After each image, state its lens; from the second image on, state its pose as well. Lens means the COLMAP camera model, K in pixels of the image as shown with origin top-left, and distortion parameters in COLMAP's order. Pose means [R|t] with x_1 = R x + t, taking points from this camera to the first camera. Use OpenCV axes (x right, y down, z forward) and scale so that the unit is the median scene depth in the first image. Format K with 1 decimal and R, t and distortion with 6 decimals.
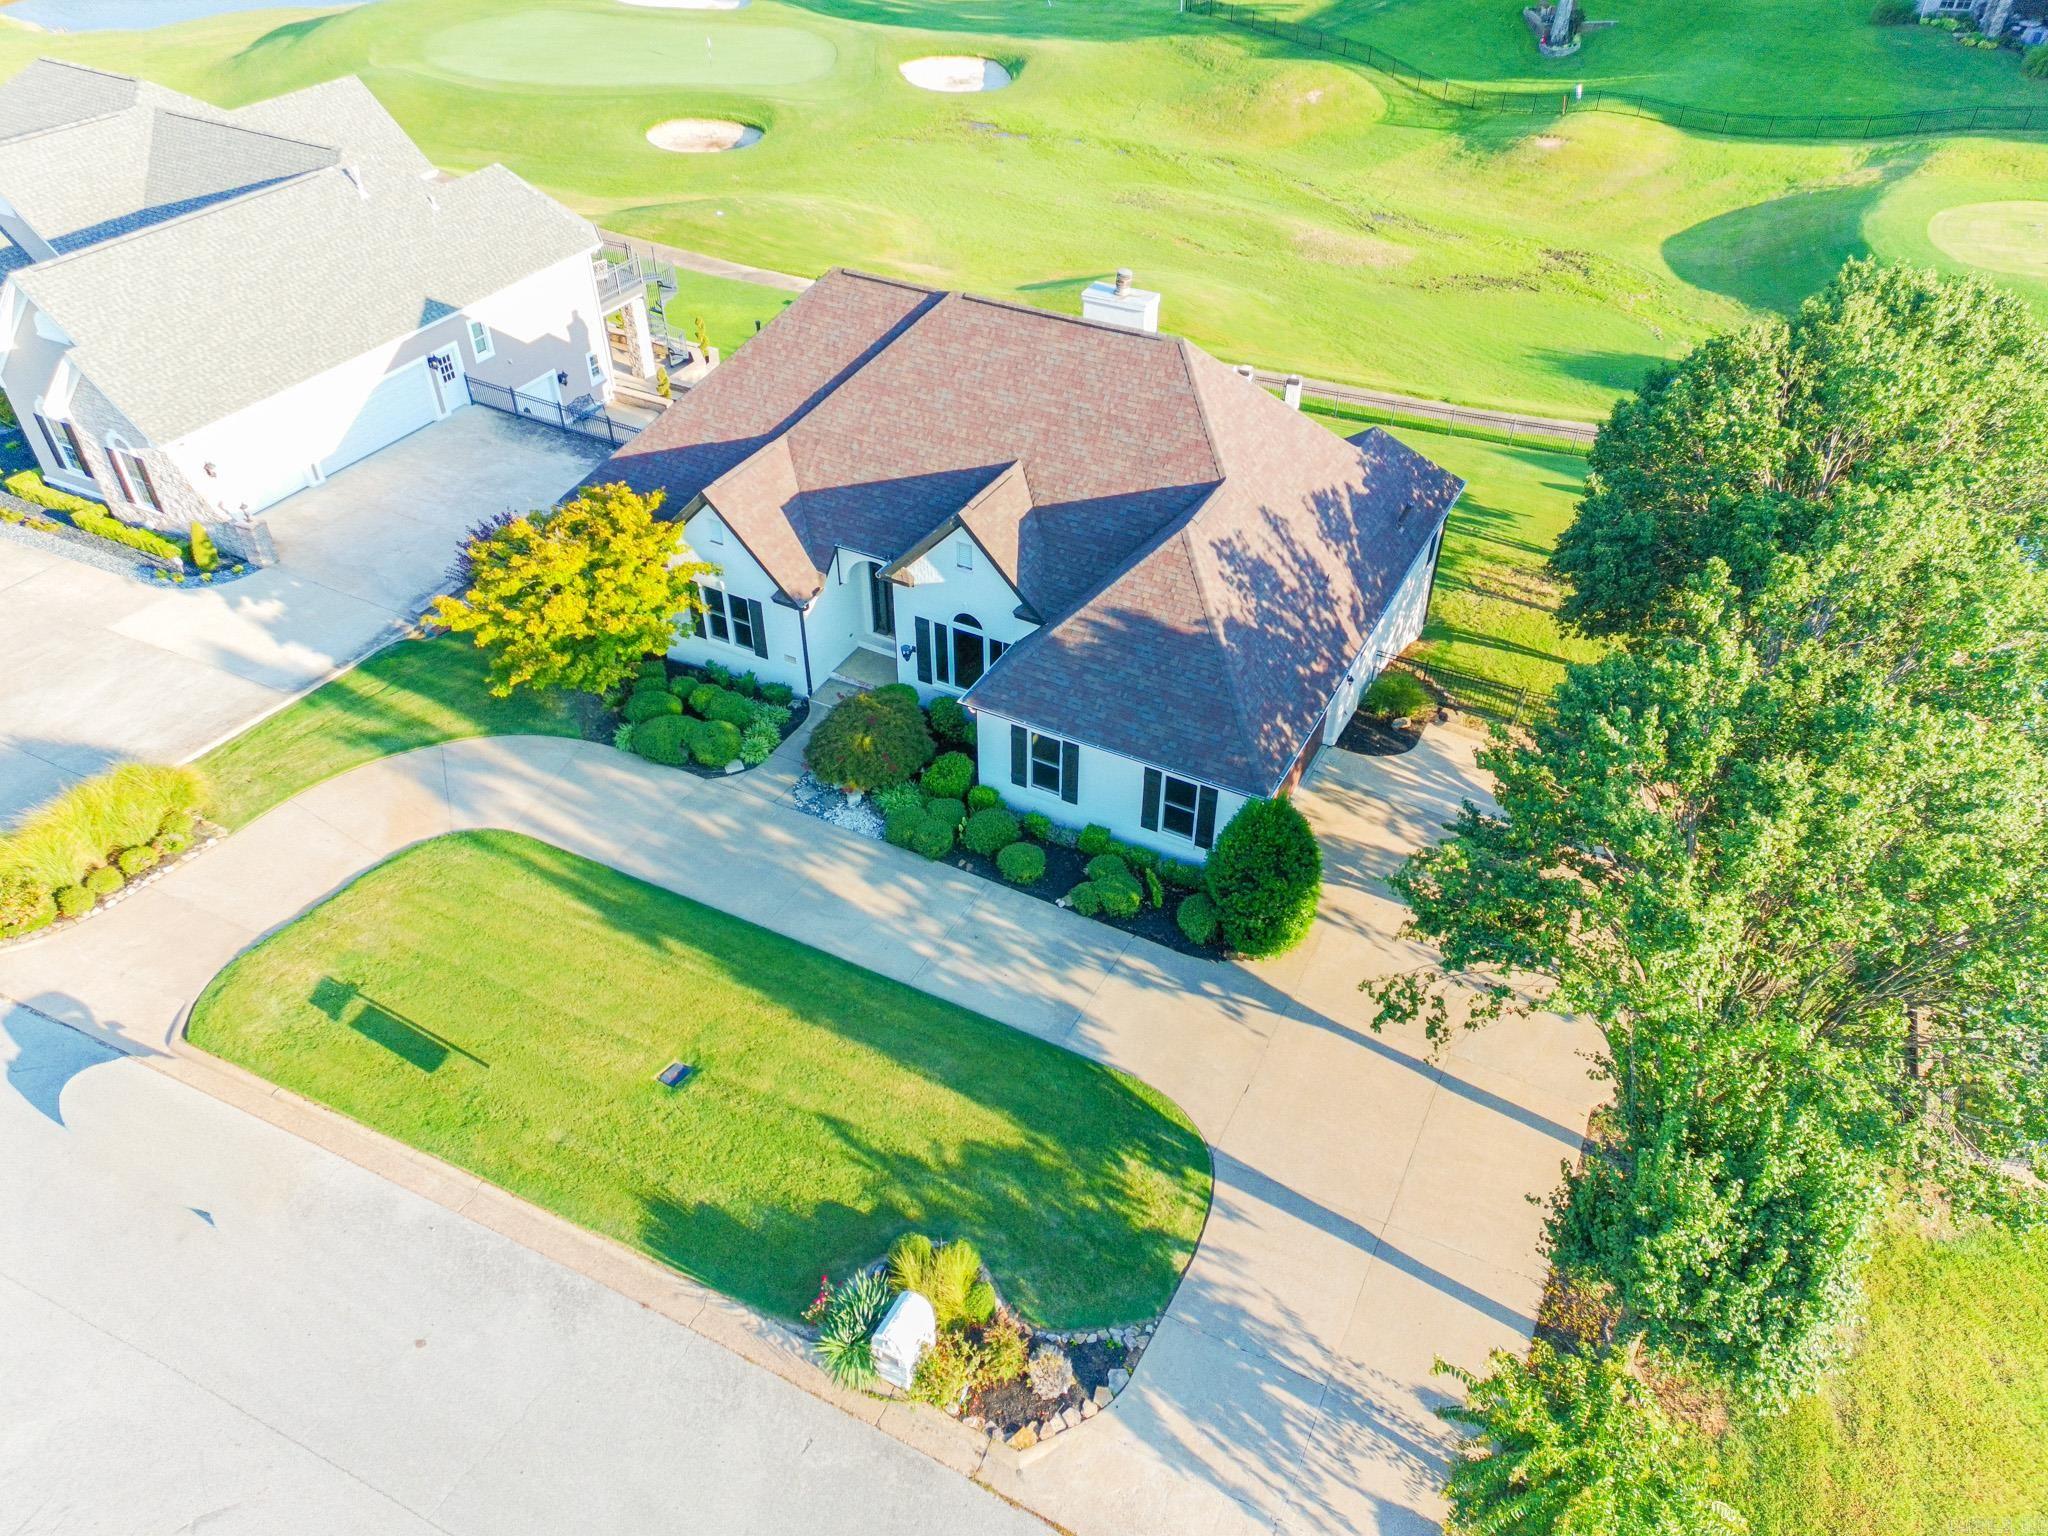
lens RADIAL K [[1489.8, 0, 1036.0], [0, 1489.8, 761.6], [0, 0, 1]] dist [0.131517, -0.056867]
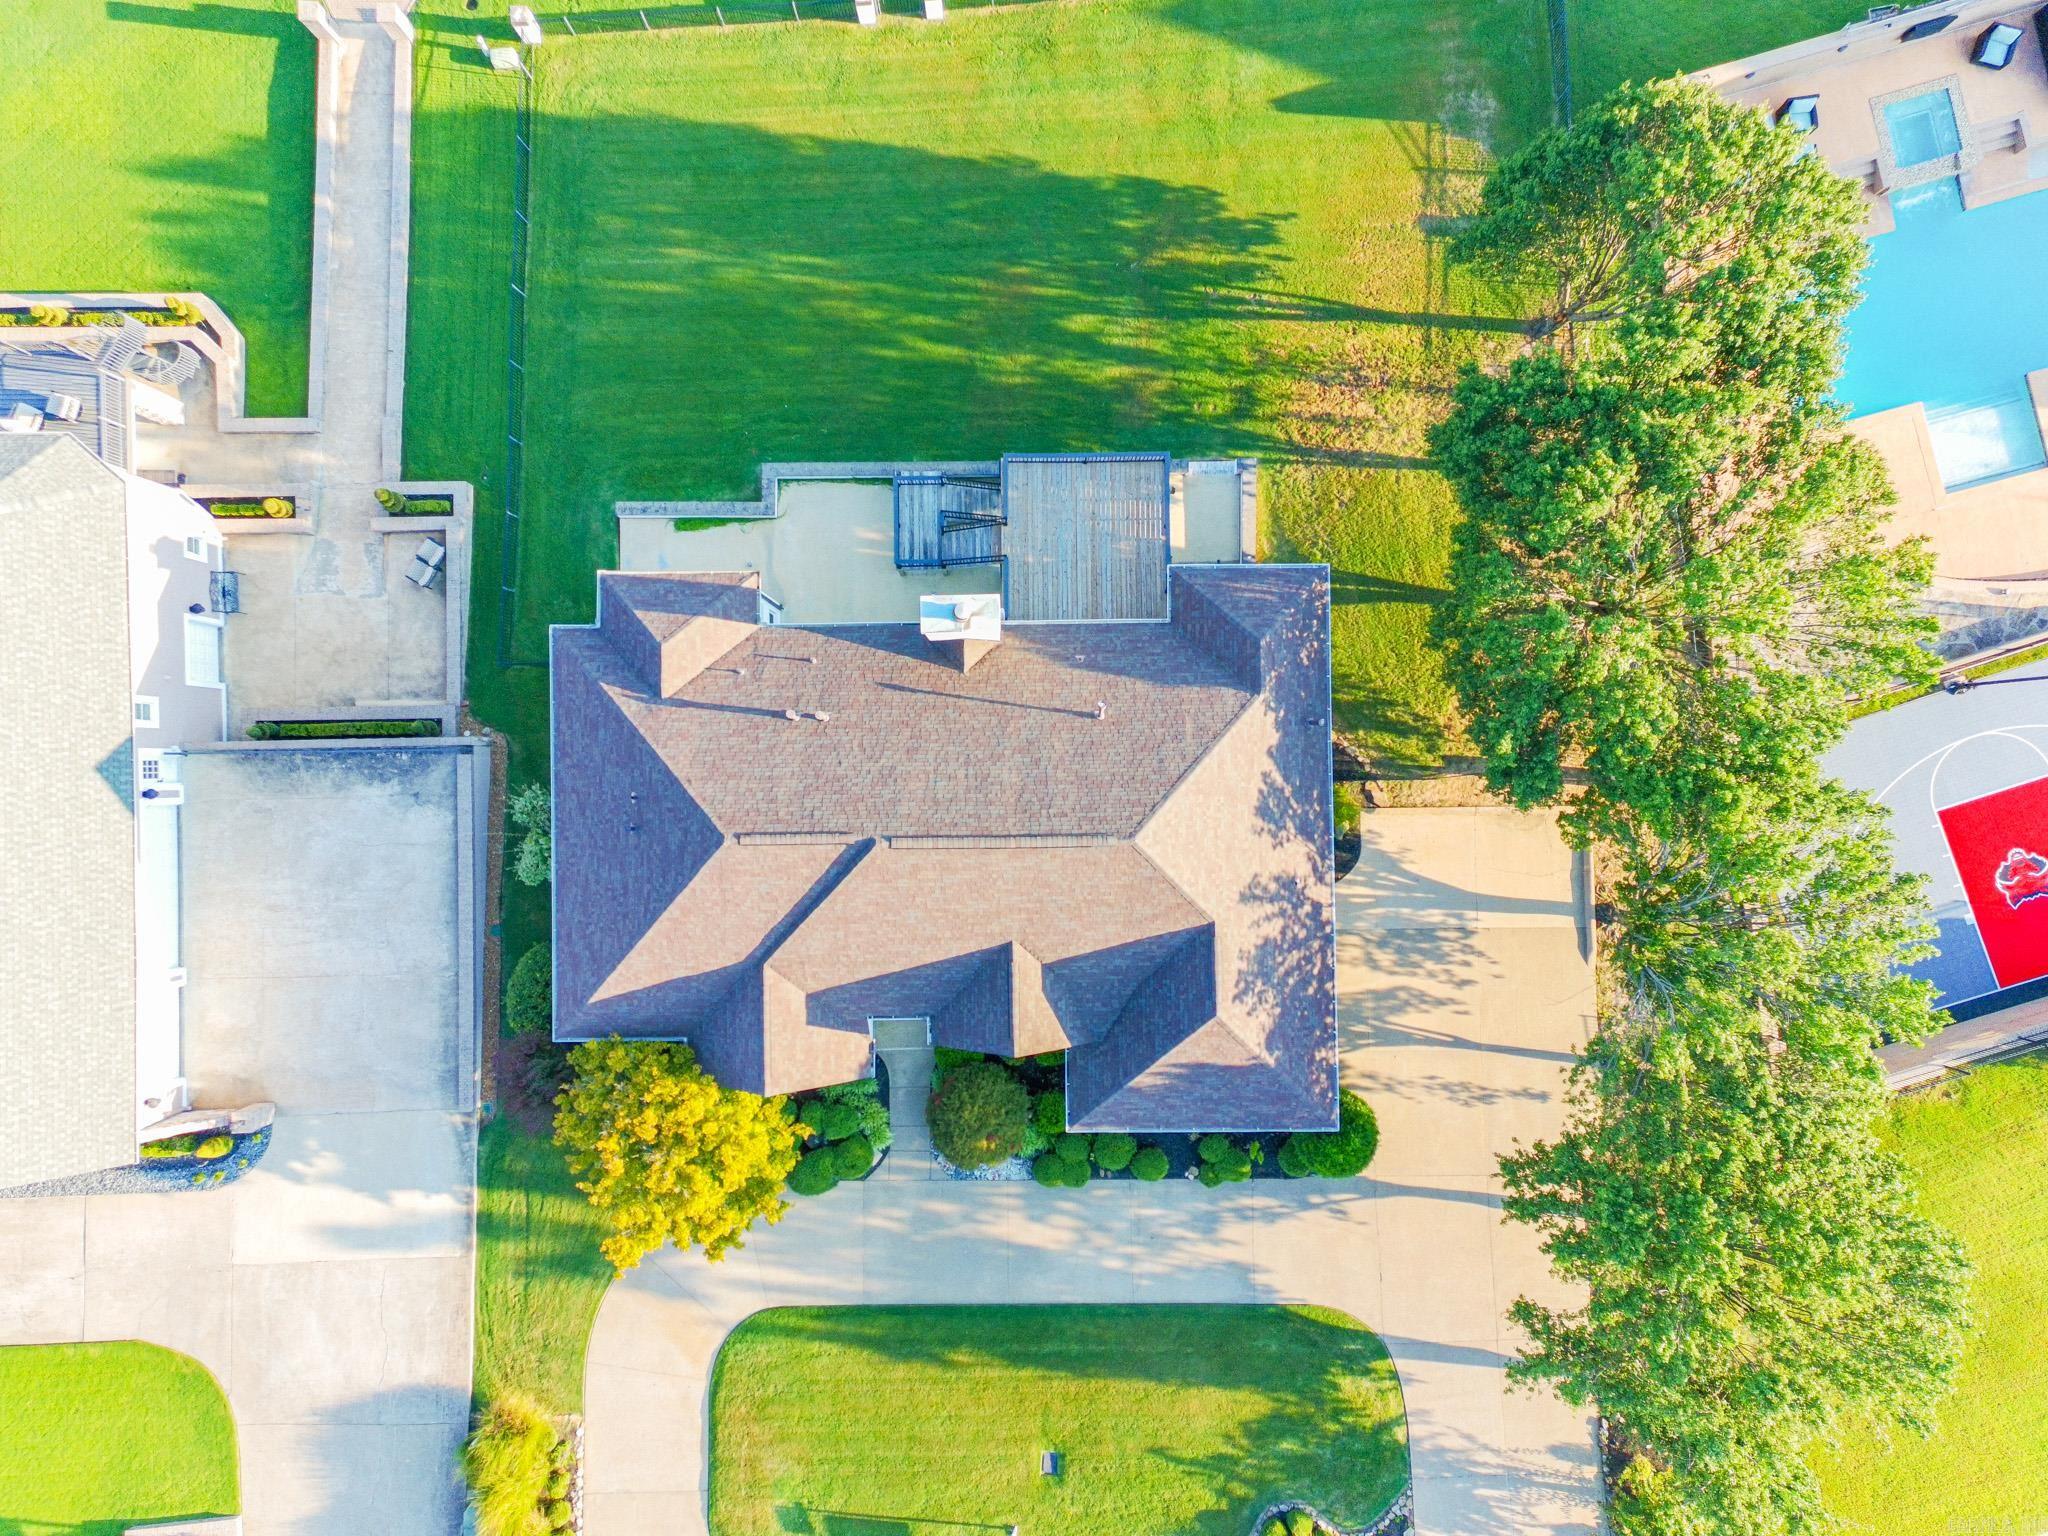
lens RADIAL K [[1554.5, 0, 1016.3], [0, 1554.5, 763.4], [0, 0, 1]] dist [0.104929, -0.003799]
pose [[0.881332, -0.472477, -0.004496, 0.052838], [0.300579, 0.553292, 0.776865, -1.078796], [-0.364563, -0.686027, 0.629651, 0.371896]]
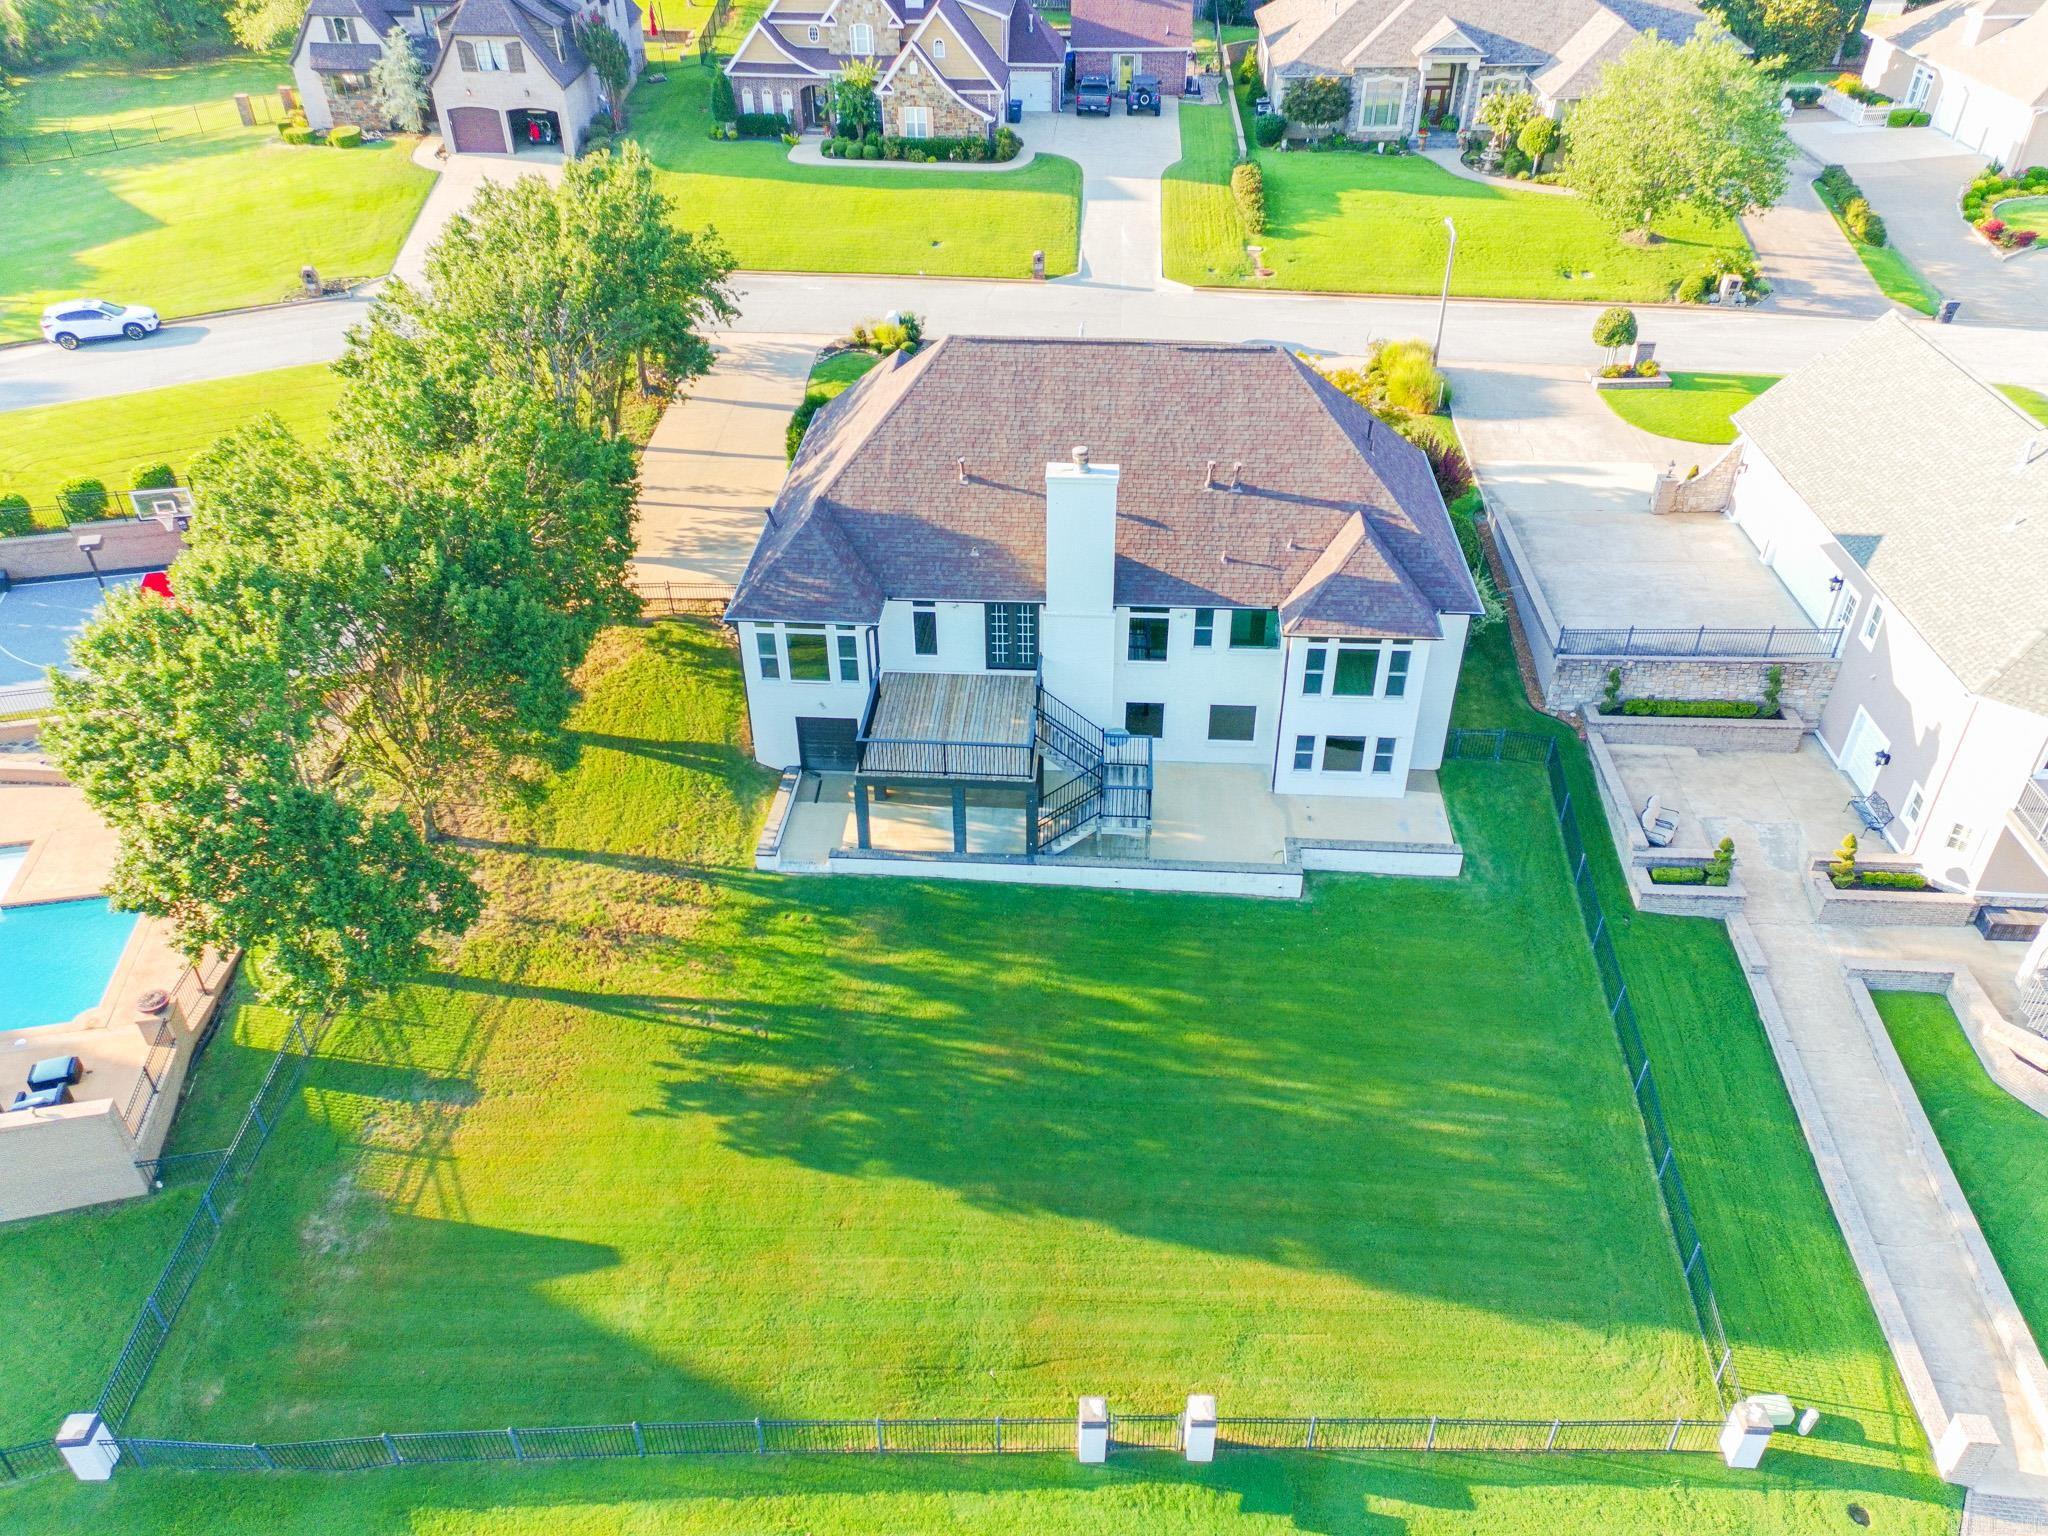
lens RADIAL K [[1513.8, 0, 1035.7], [0, 1513.8, 761.4], [0, 0, 1]] dist [0.136475, -0.065815]
pose [[-0.911529, 0.228042, -0.342215, 0.521540], [-0.261533, 0.320727, 0.910348, -1.270087], [0.317355, 0.919310, -0.232712, 1.548231]]
